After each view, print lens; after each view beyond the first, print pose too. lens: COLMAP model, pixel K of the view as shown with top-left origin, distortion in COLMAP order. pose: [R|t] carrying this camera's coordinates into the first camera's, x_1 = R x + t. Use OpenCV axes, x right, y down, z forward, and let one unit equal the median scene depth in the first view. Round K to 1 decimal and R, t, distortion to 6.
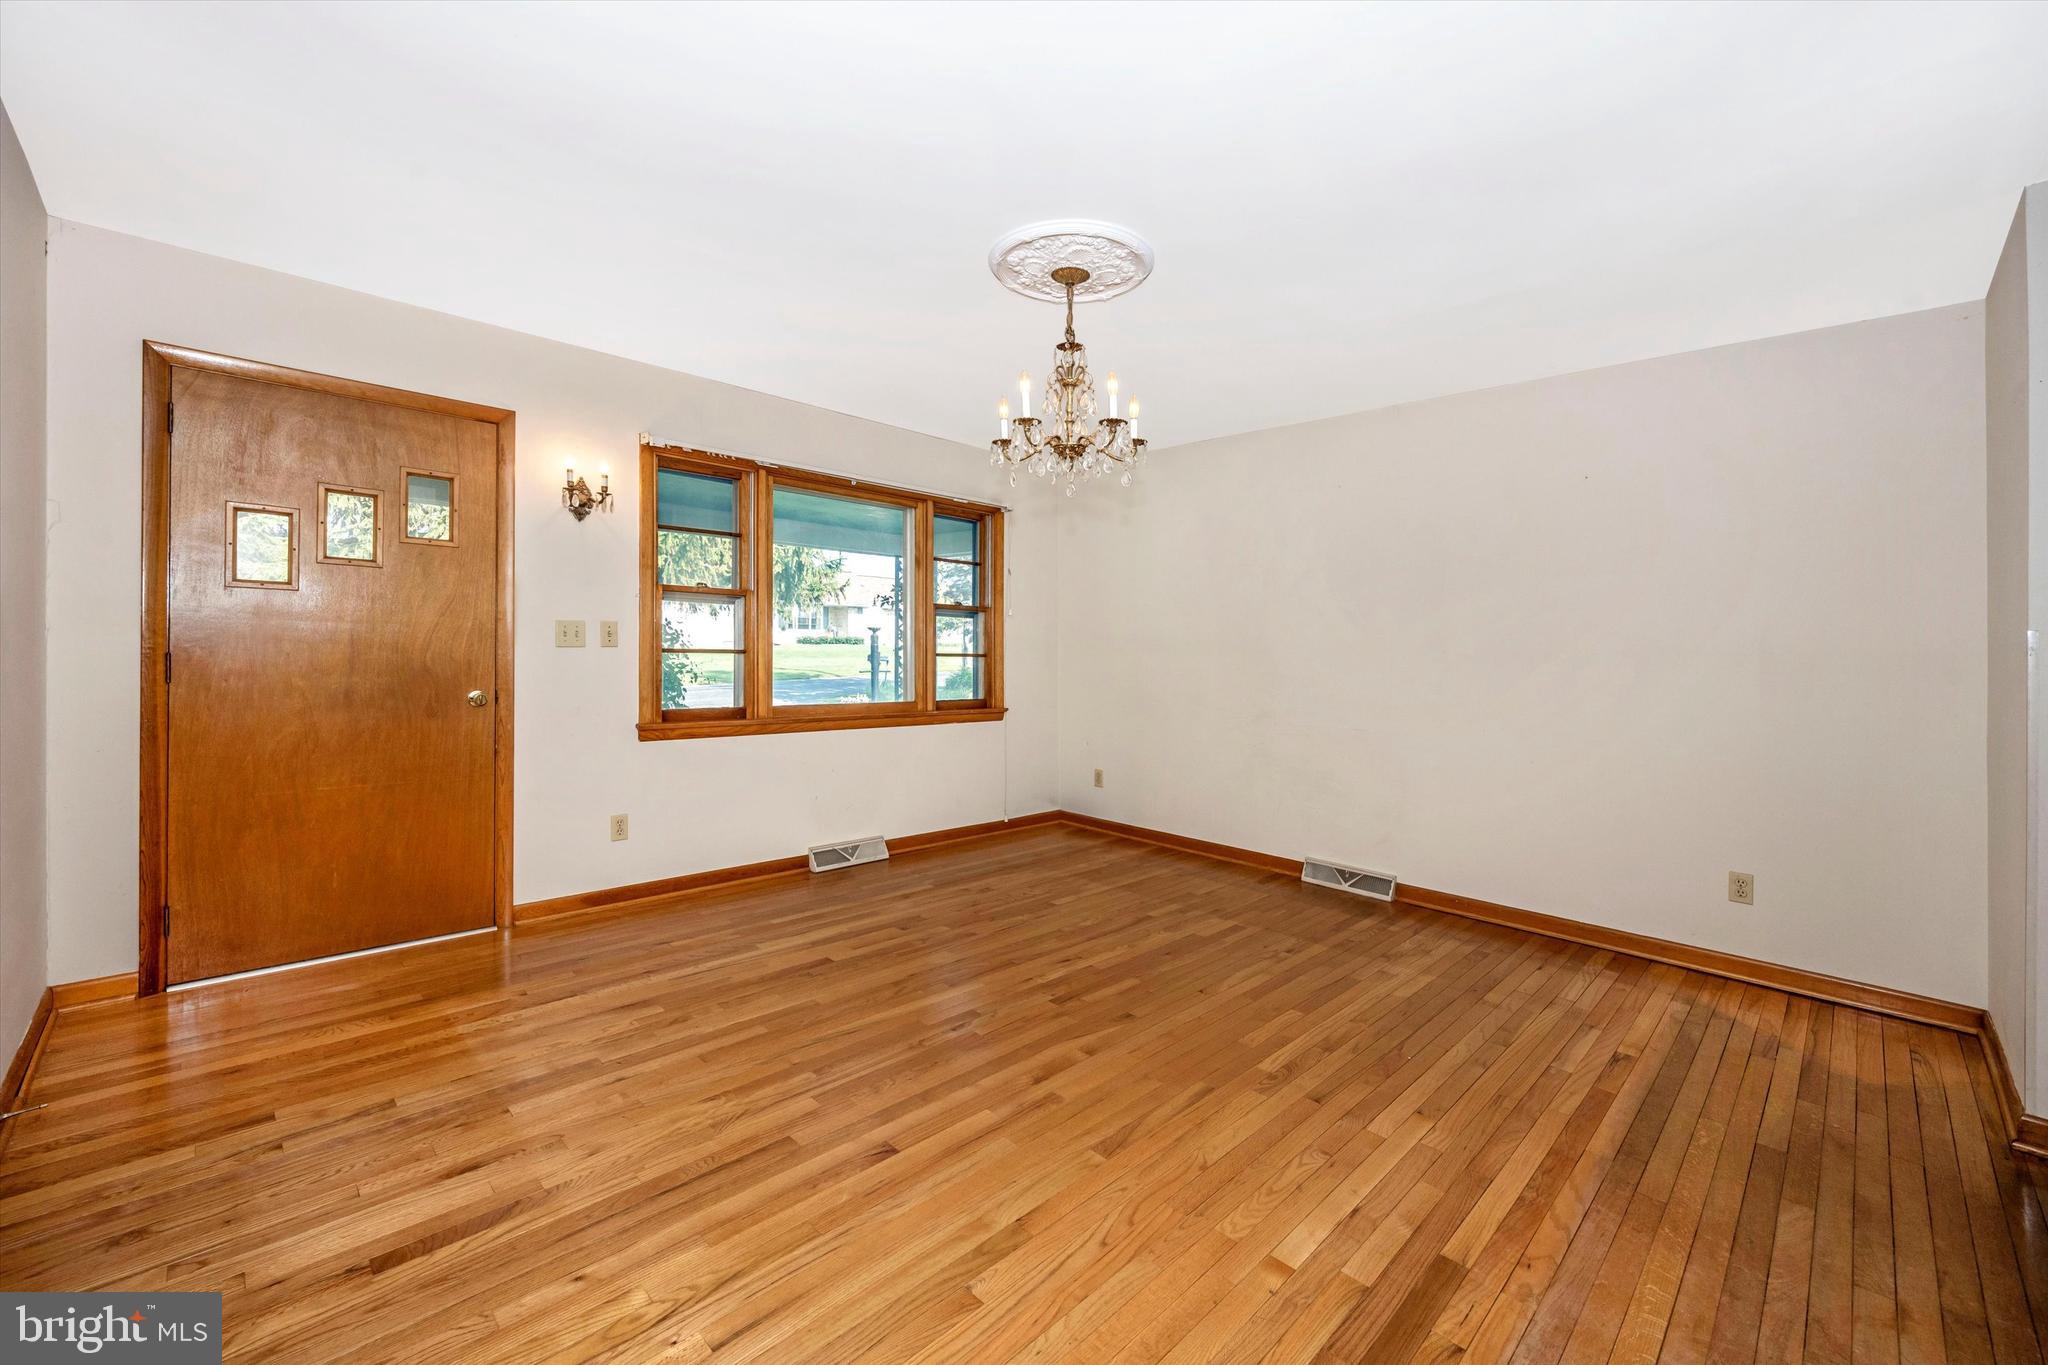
lens RADIAL K [[825.5, 0, 1000.4], [0, 825.5, 660.9], [0, 0, 1]] dist [-0.002154, -0.000245]
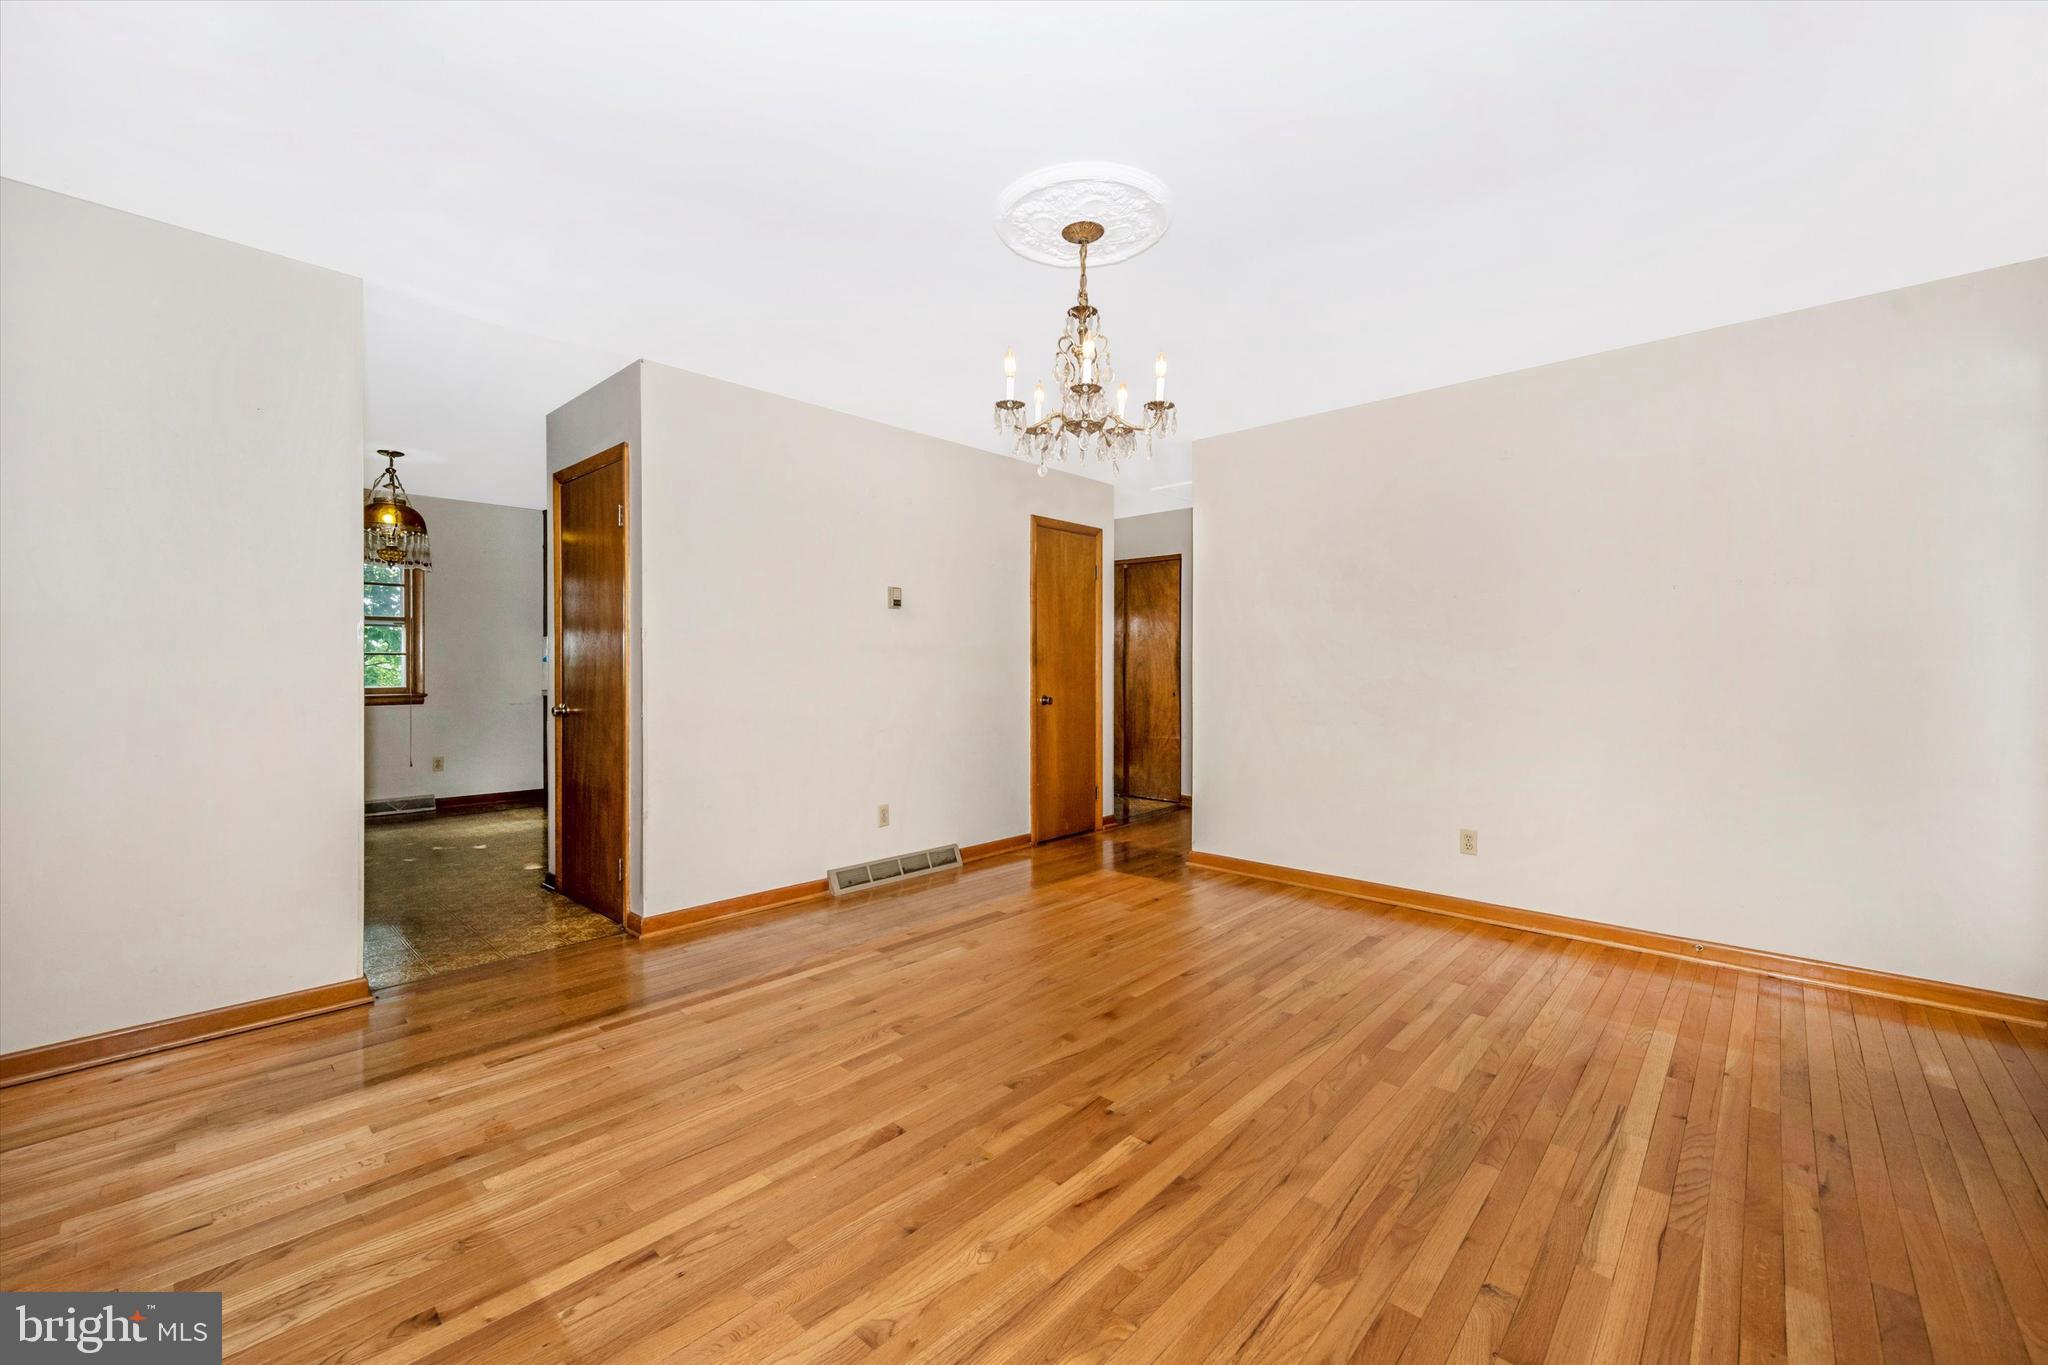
lens RADIAL K [[825.5, 0, 1000.4], [0, 825.5, 660.9], [0, 0, 1]] dist [-0.002154, -0.000245]
pose [[-0.998263, -0.027776, -0.051959, 0.222624], [-0.027951, 0.999606, 0.002636, 0.002658], [0.051865, 0.004084, -0.998646, 1.825197]]
